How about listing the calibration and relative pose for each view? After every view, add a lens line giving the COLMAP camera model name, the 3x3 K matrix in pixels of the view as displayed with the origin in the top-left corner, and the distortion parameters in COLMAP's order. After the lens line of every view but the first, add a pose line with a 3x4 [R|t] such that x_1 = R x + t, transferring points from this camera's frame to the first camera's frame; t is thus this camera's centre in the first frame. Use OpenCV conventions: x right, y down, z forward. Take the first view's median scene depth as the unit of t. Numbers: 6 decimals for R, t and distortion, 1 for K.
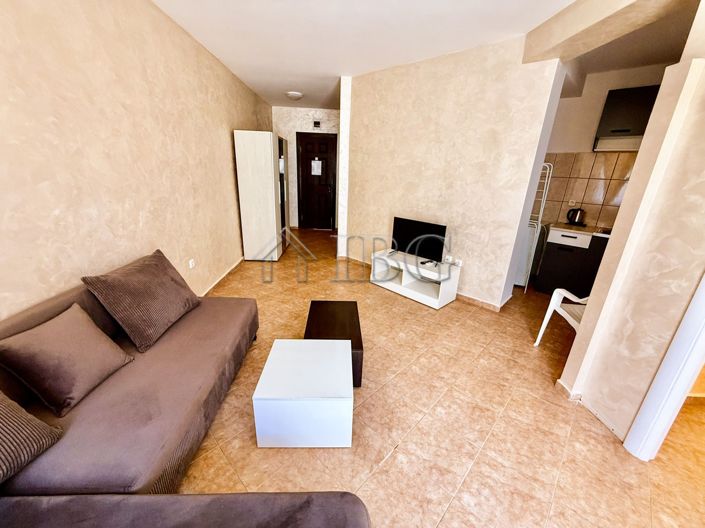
lens RADIAL K [[282.3, 0, 350.9], [0, 282.3, 265.0], [0, 0, 1]] dist [0.000159, 0.000155]
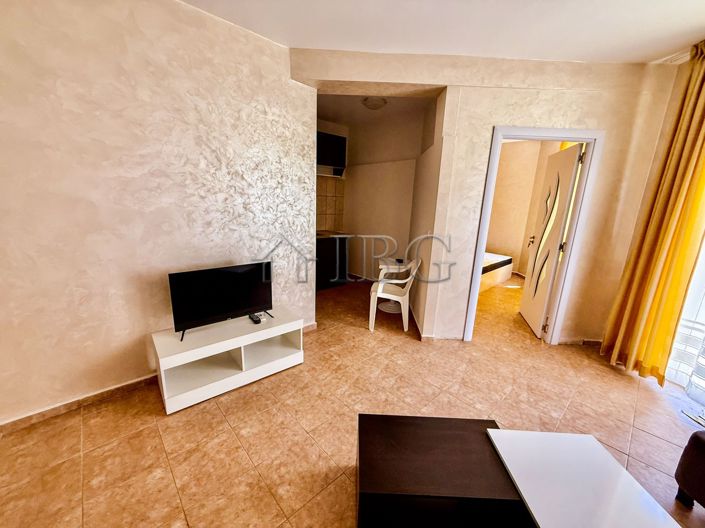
lens RADIAL K [[282.3, 0, 350.9], [0, 282.3, 265.0], [0, 0, 1]] dist [0.000159, 0.000155]
pose [[0.062218, -0.273739, 0.959789, -0.372885], [0.288681, 0.925484, 0.245241, -0.251832], [-0.955402, 0.261815, 0.136605, 0.685272]]
